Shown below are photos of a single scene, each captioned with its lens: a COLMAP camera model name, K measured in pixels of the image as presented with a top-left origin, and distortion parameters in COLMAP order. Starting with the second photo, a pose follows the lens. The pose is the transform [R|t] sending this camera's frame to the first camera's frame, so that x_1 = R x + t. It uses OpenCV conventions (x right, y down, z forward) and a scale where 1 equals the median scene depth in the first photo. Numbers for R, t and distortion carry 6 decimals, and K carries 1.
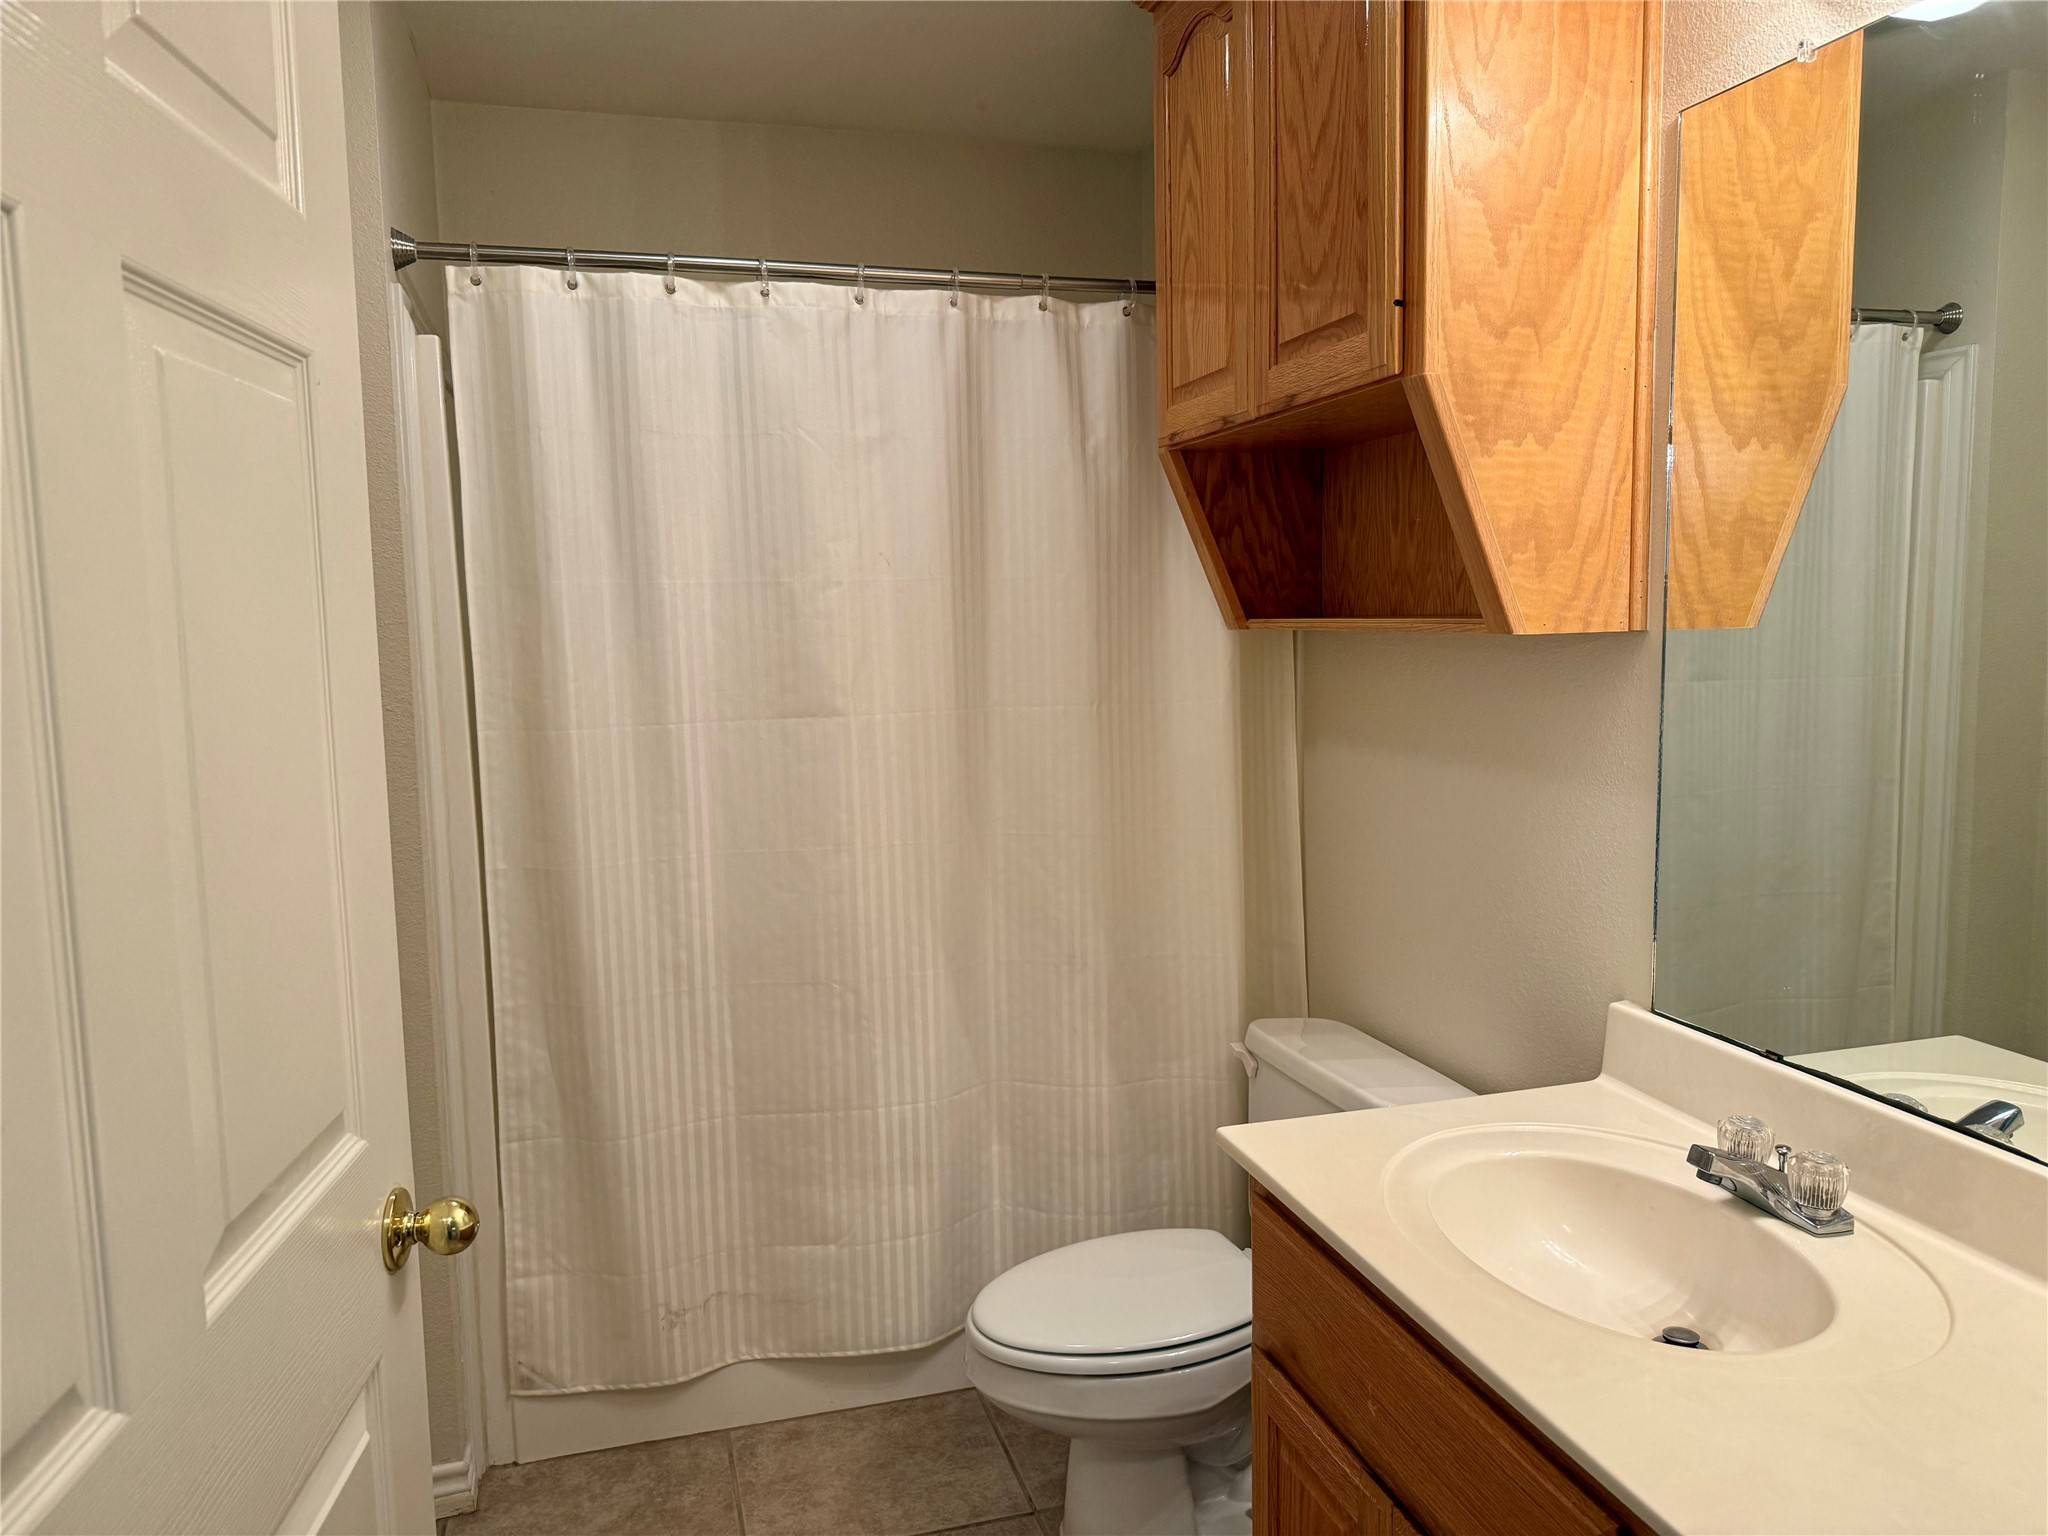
lens RADIAL K [[1486.9, 0, 1048.5], [0, 1486.9, 773.4], [0, 0, 1]] dist [0.006252, -0.054921]
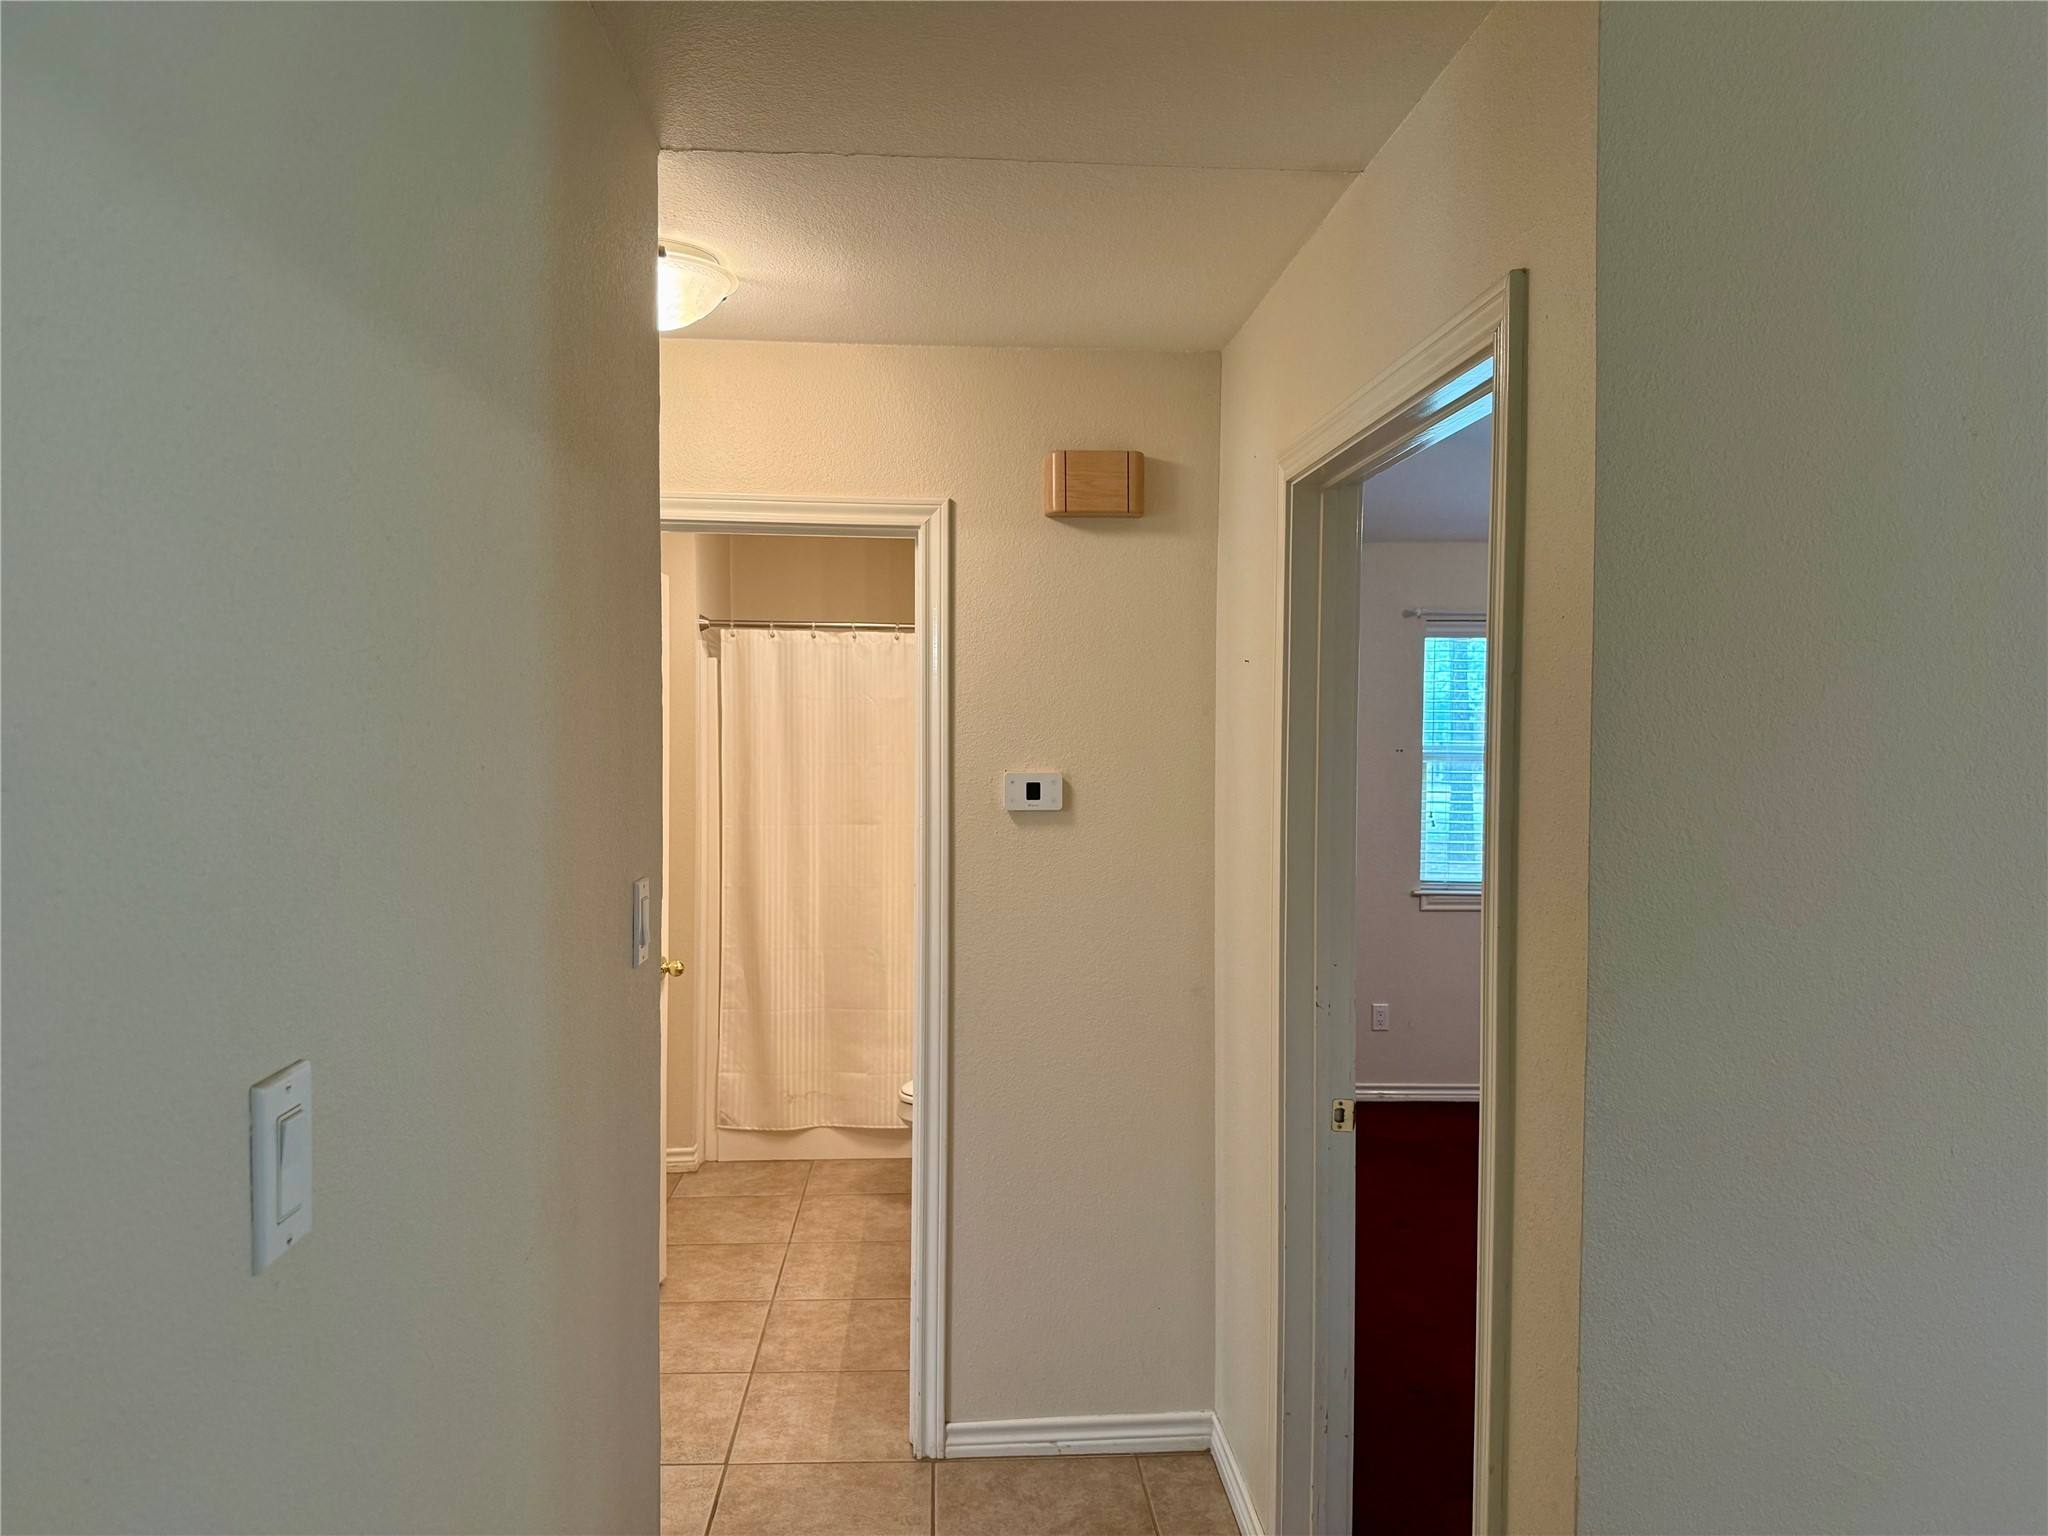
lens RADIAL K [[1439.3, 0, 1024.0], [0, 1439.3, 768.0], [0, 0, 1]] dist [0.007298, -0.006194]
pose [[0.973907, 0.031802, -0.224710, 0.565205], [-0.050953, 0.995496, -0.079946, 0.038079], [0.221155, 0.089310, 0.971141, -1.062265]]
